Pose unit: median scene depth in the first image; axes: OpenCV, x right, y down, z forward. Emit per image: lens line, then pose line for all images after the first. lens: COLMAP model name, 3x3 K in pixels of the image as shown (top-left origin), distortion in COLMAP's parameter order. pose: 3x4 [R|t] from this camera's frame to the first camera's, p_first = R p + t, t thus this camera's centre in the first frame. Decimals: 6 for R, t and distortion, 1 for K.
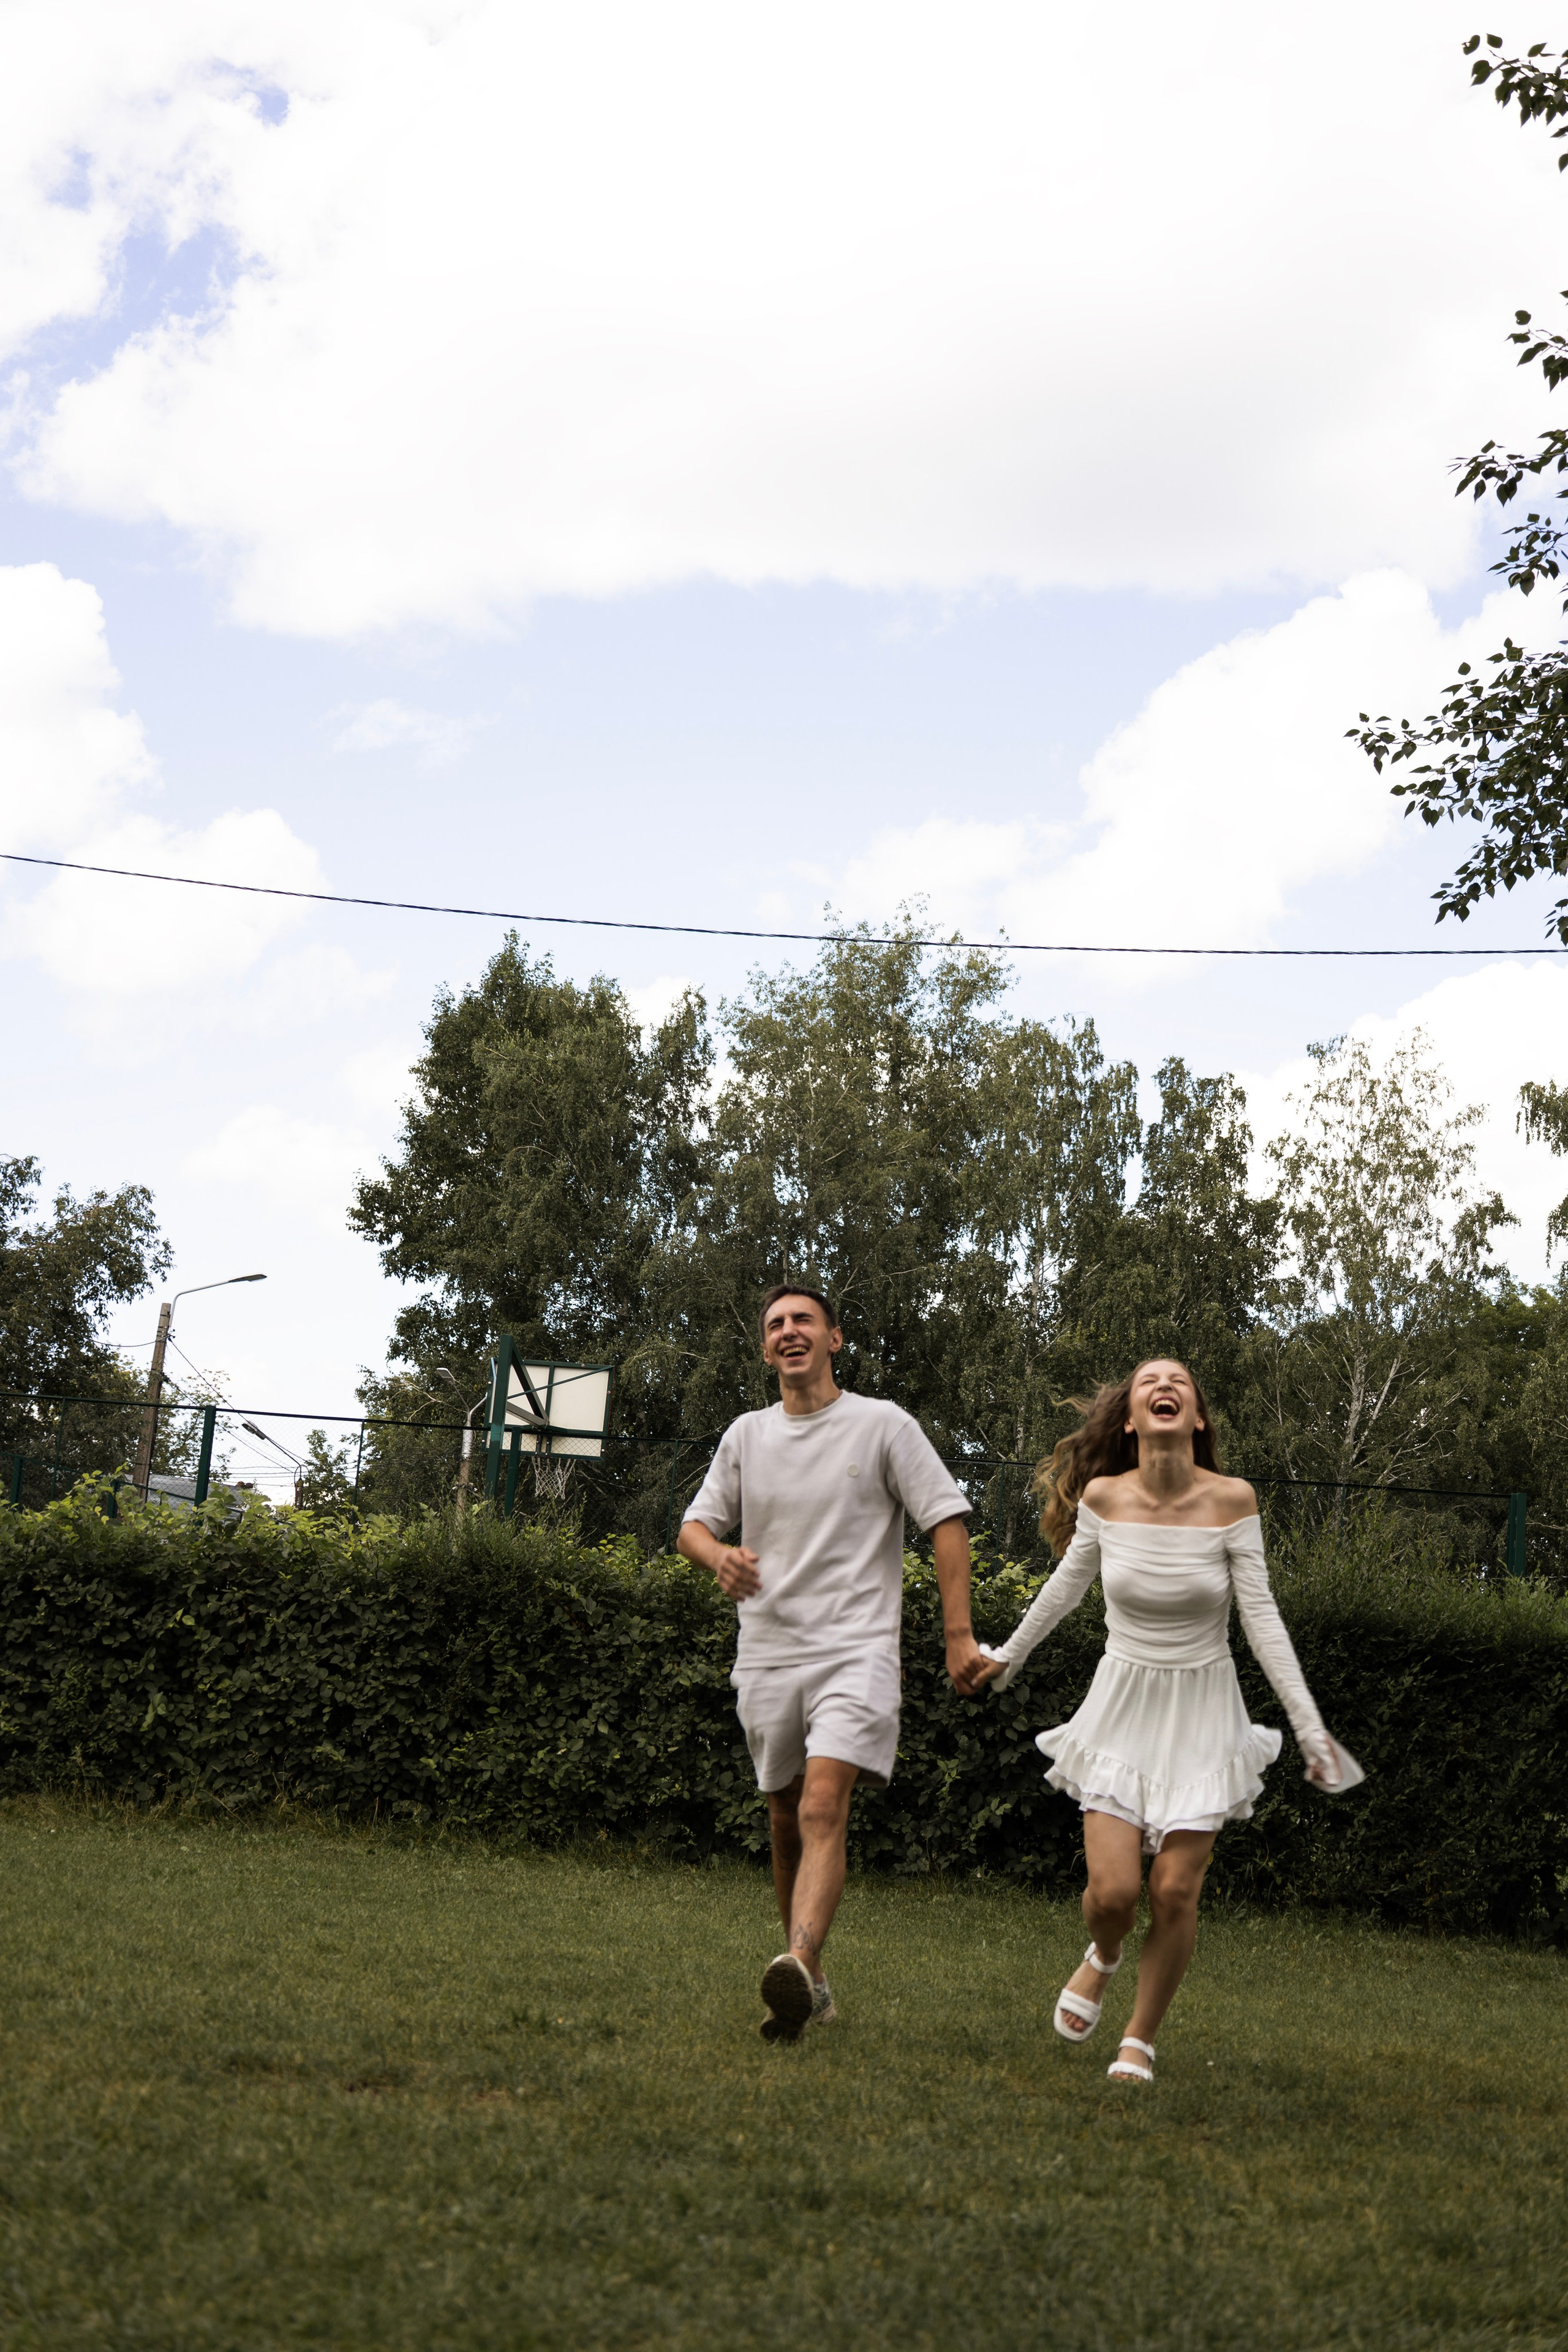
lens RADIAL K [[3387.4, 0, 813.7], [0, 3387.4, 1179.5], [0, 0, 1]] dist [0.011032, 0.000000]
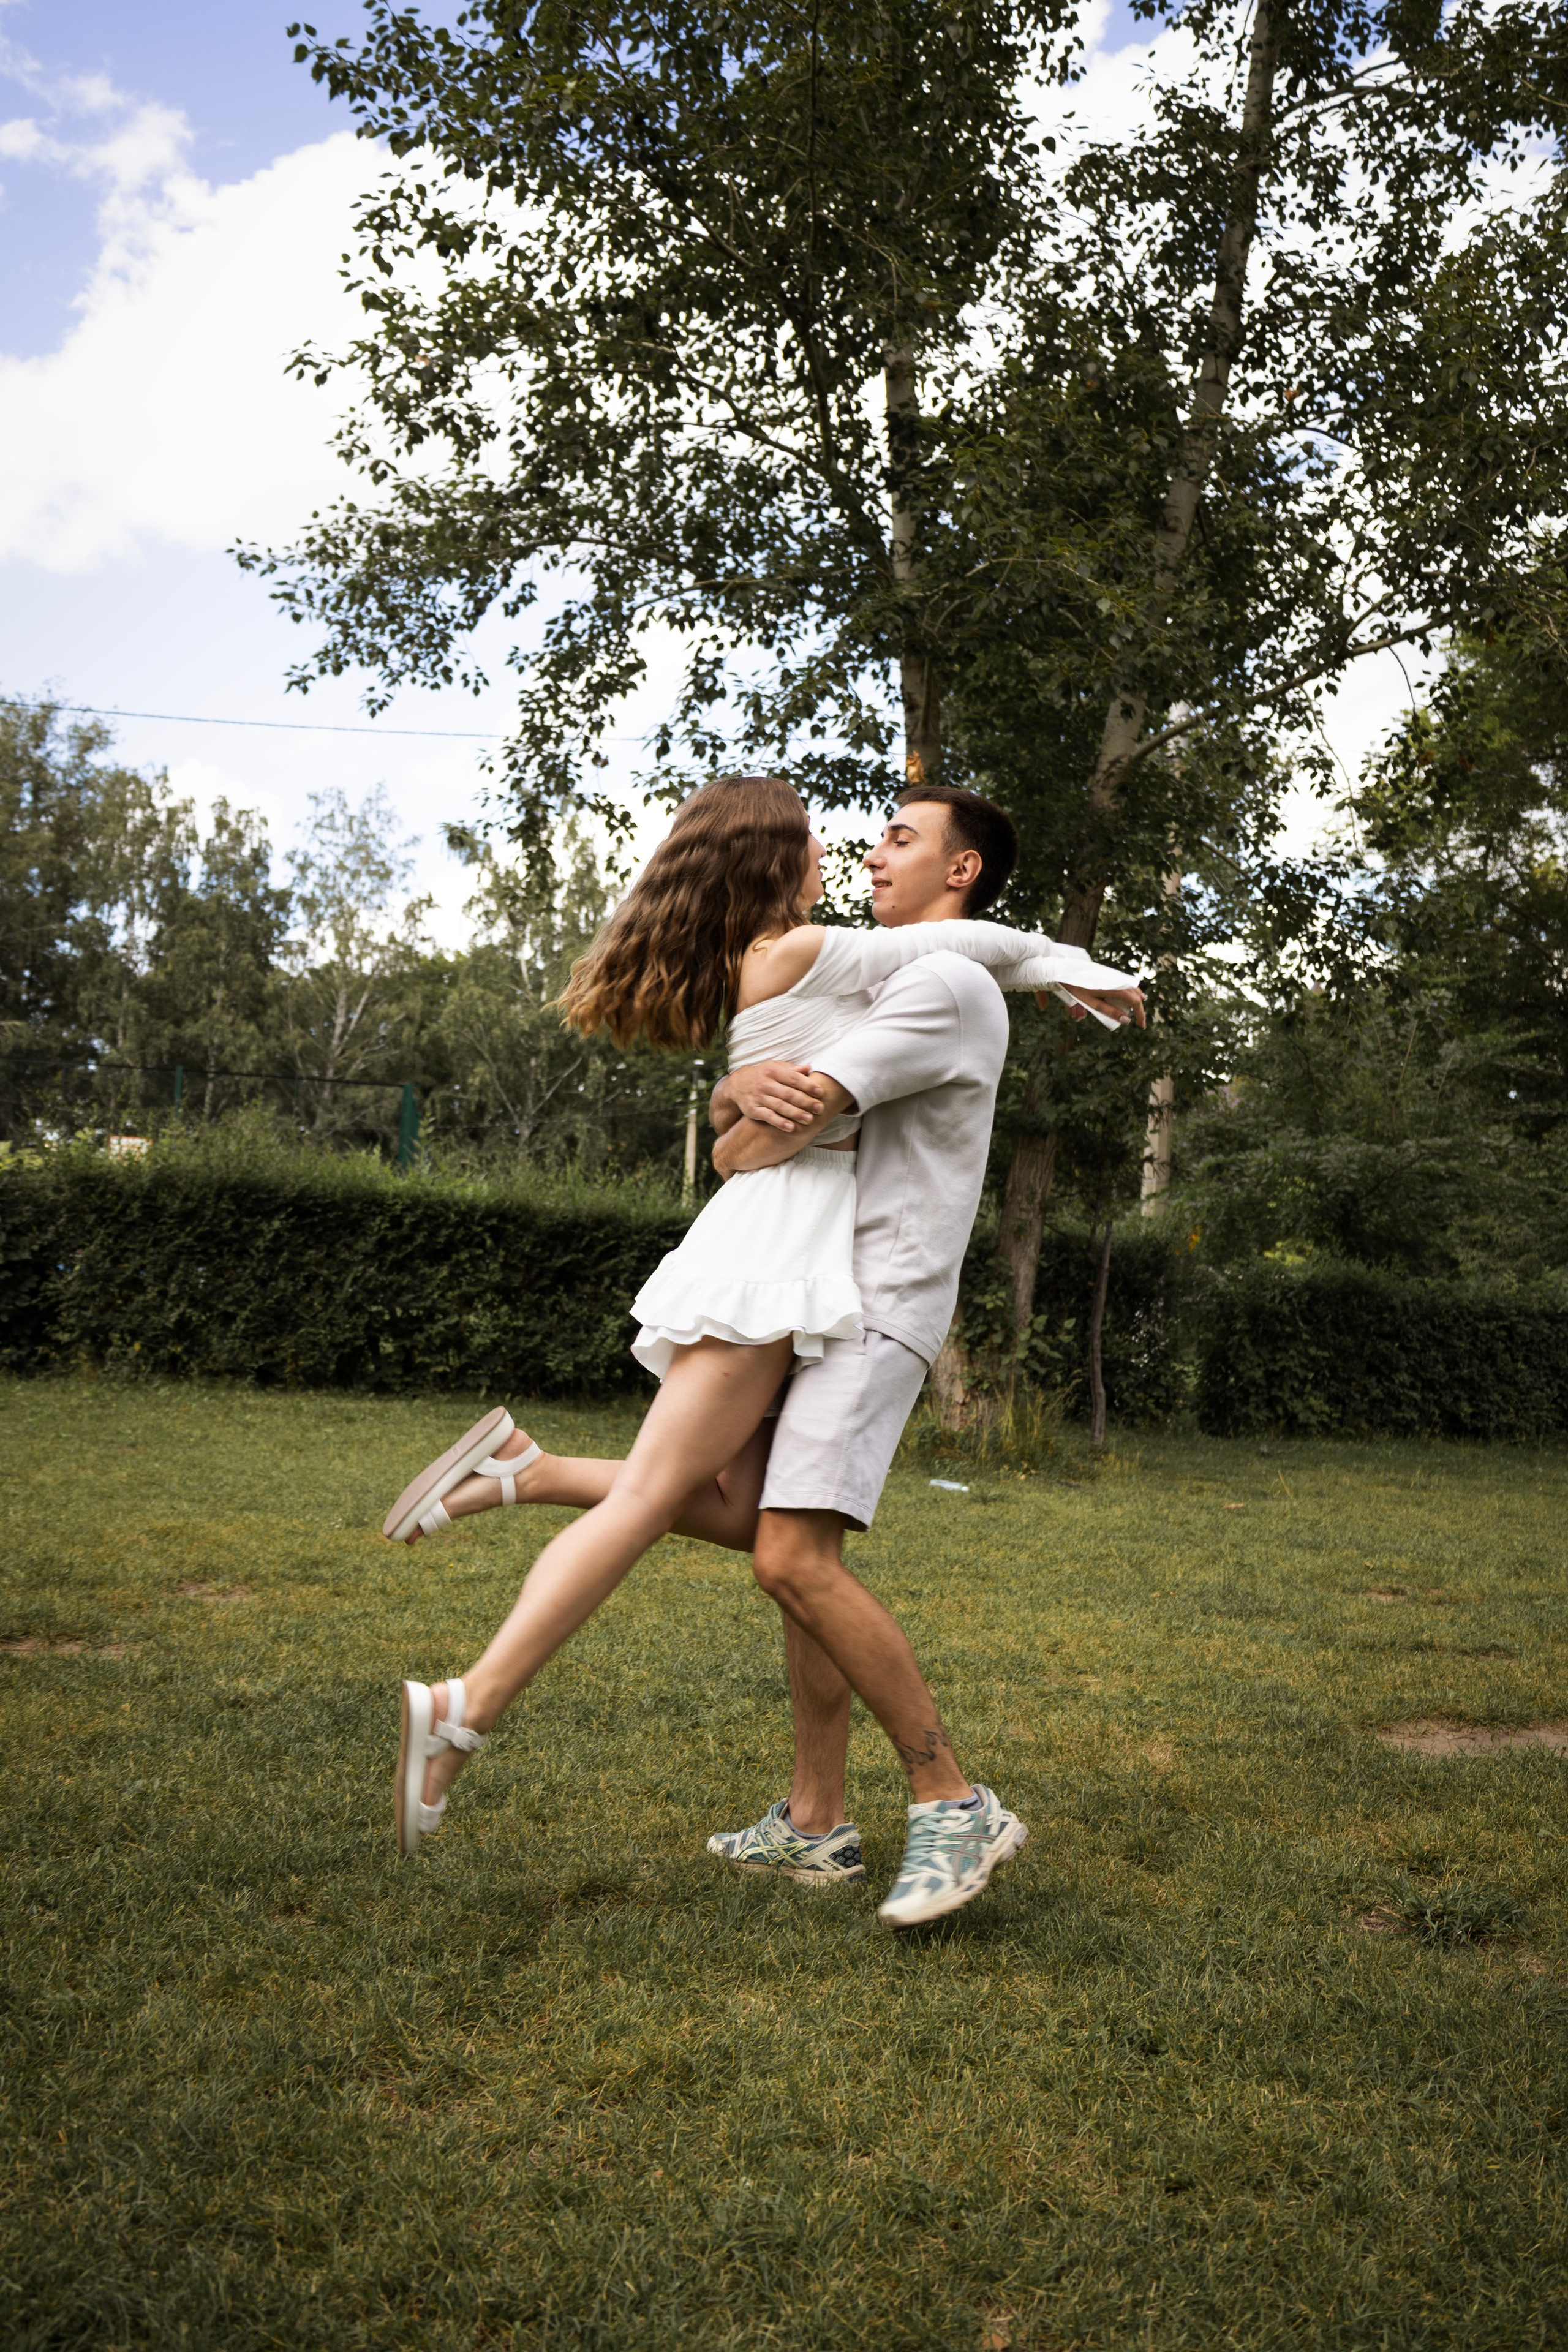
lens RADIAL K [[2037.4, 0, 798.5], [0, 2037.4, 1176.1], [0, 0, 1]] dist [-0.018386, -0.012529]
pose [[0.932898, -0.013406, 0.359891, 0.020544], [-0.038574, 0.989839, 0.136862, -0.000832], [-0.358069, -0.141561, 0.922901, 0.030433]]
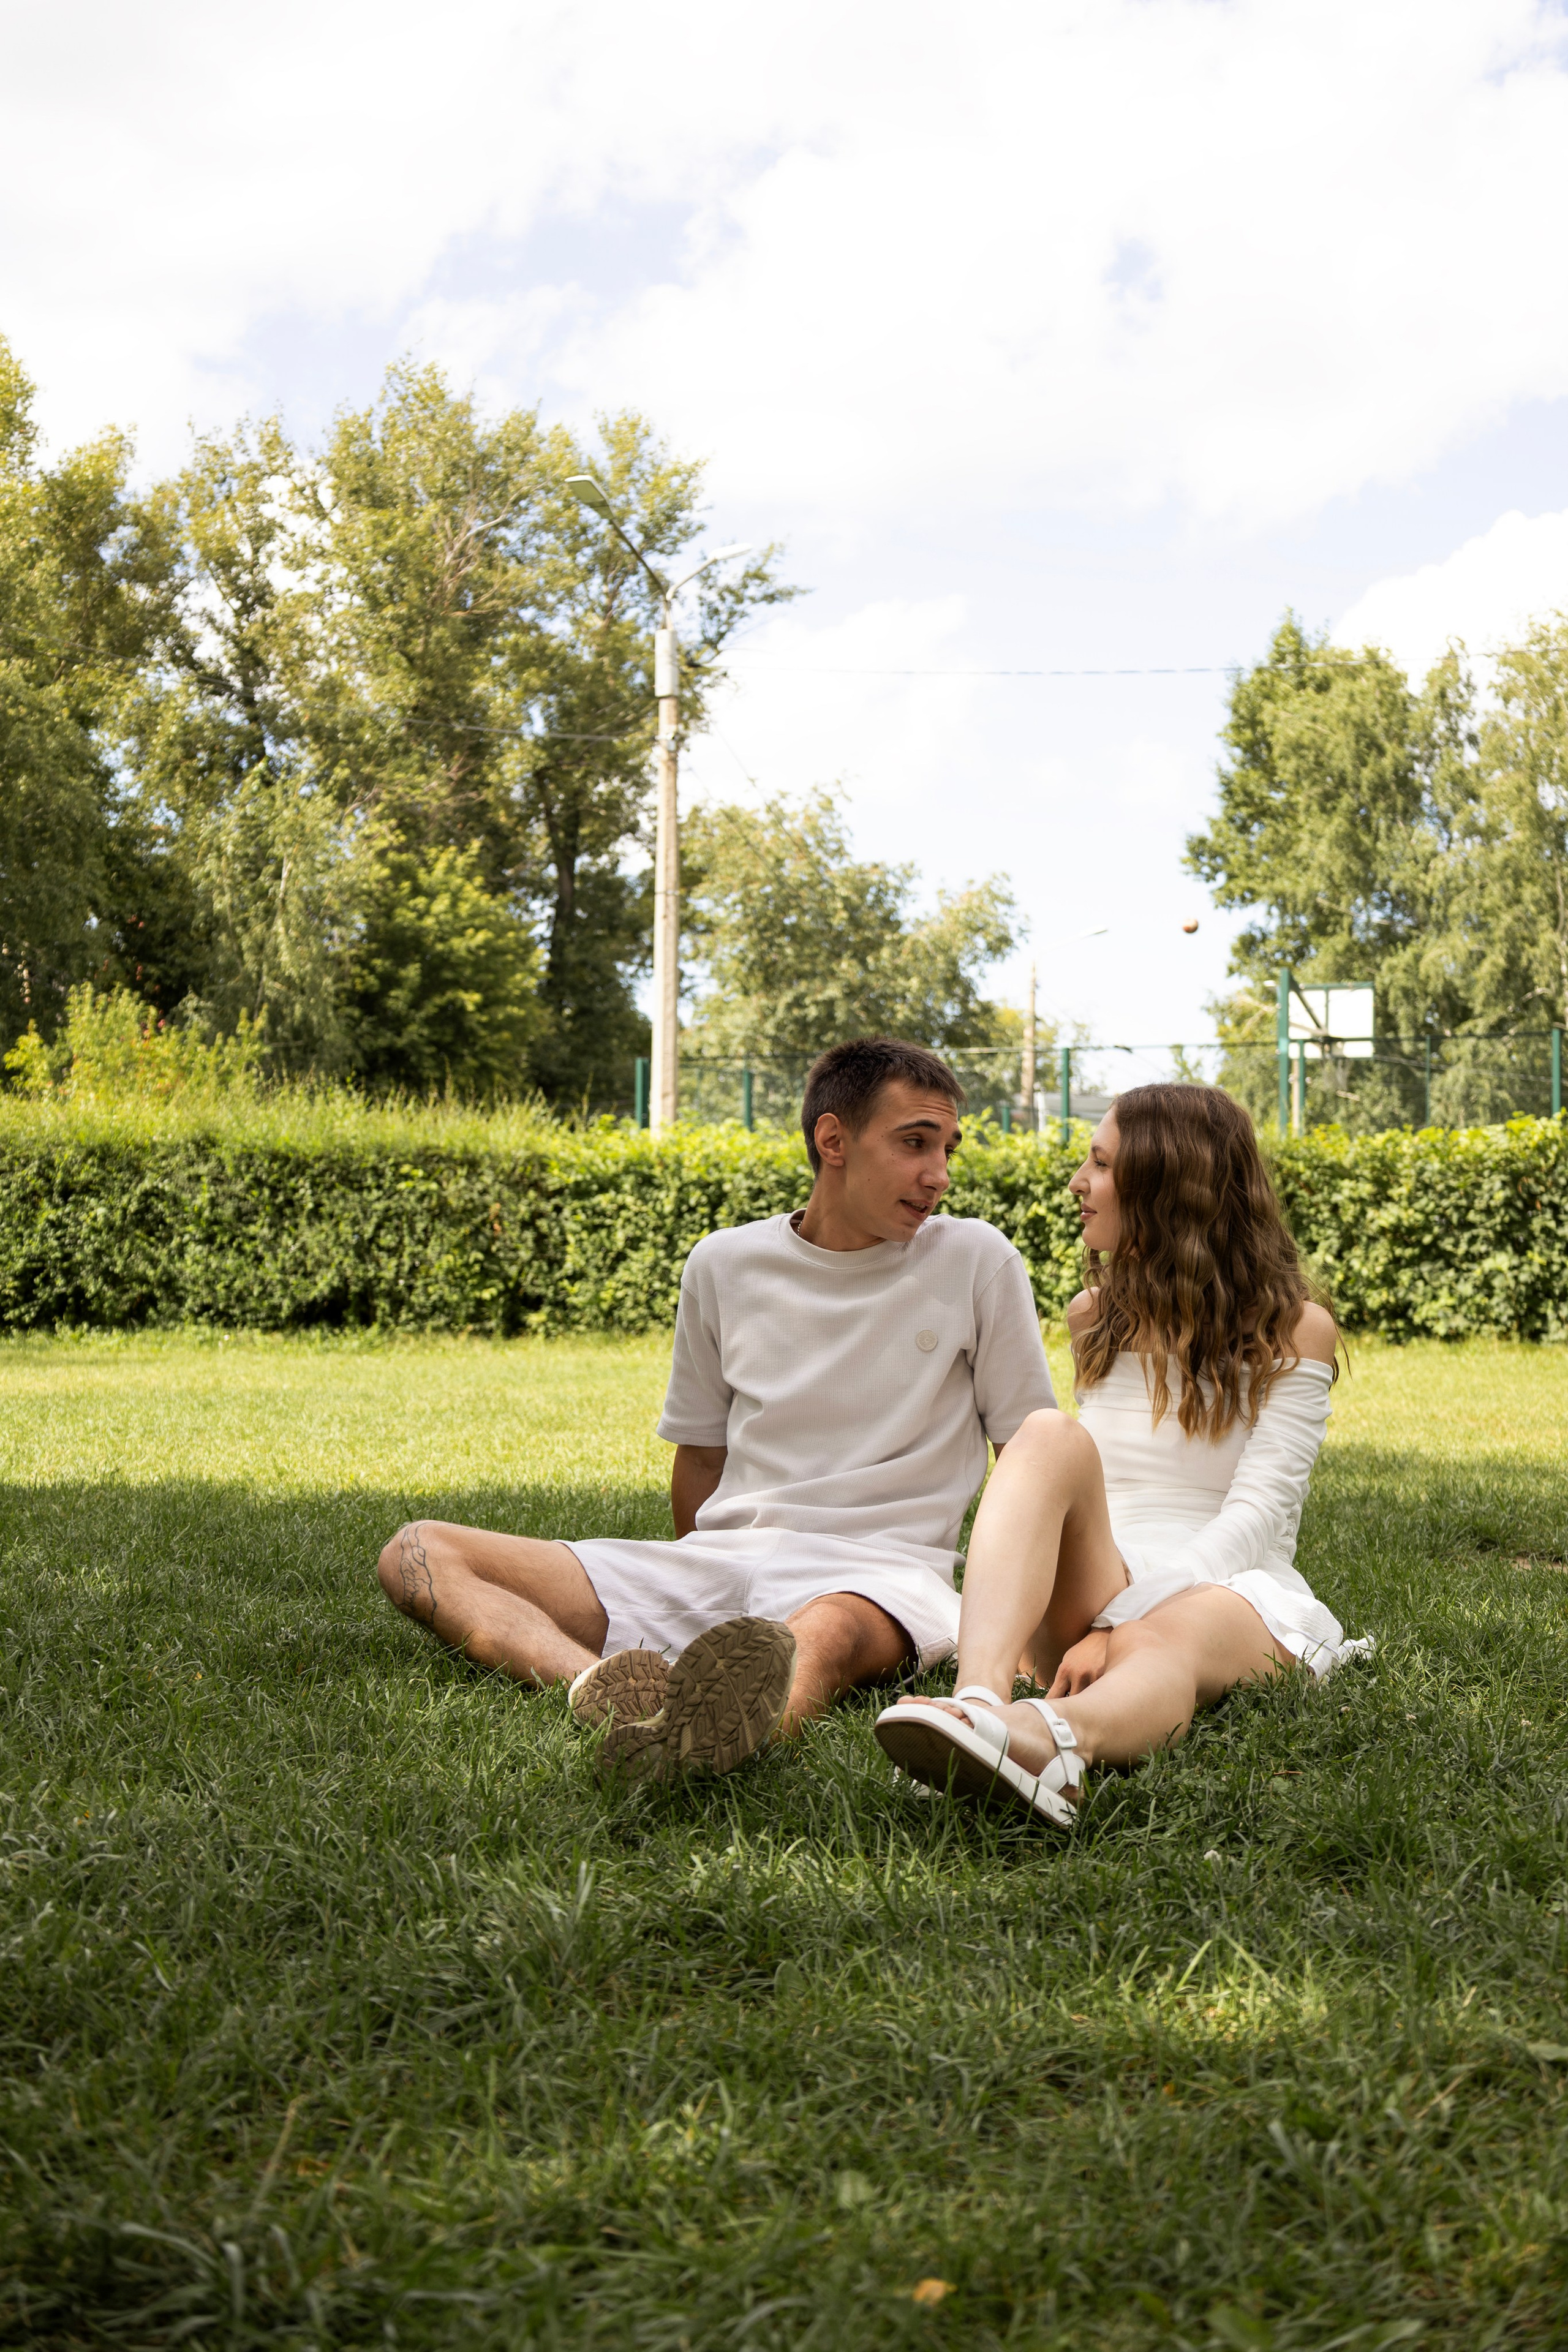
lens RADIAL K [[2980.4, 0, 771.8], [0, 2980.4, 1169.4], [0, 0, 1]] dist [0.011445, 0.000000]
pose [[0.954318, -0.089749, -0.284995, 0.024028], [0.123156, 0.987182, 0.101513, -0.010890], [0.272231, -0.131975, 0.953138, -0.086146]]
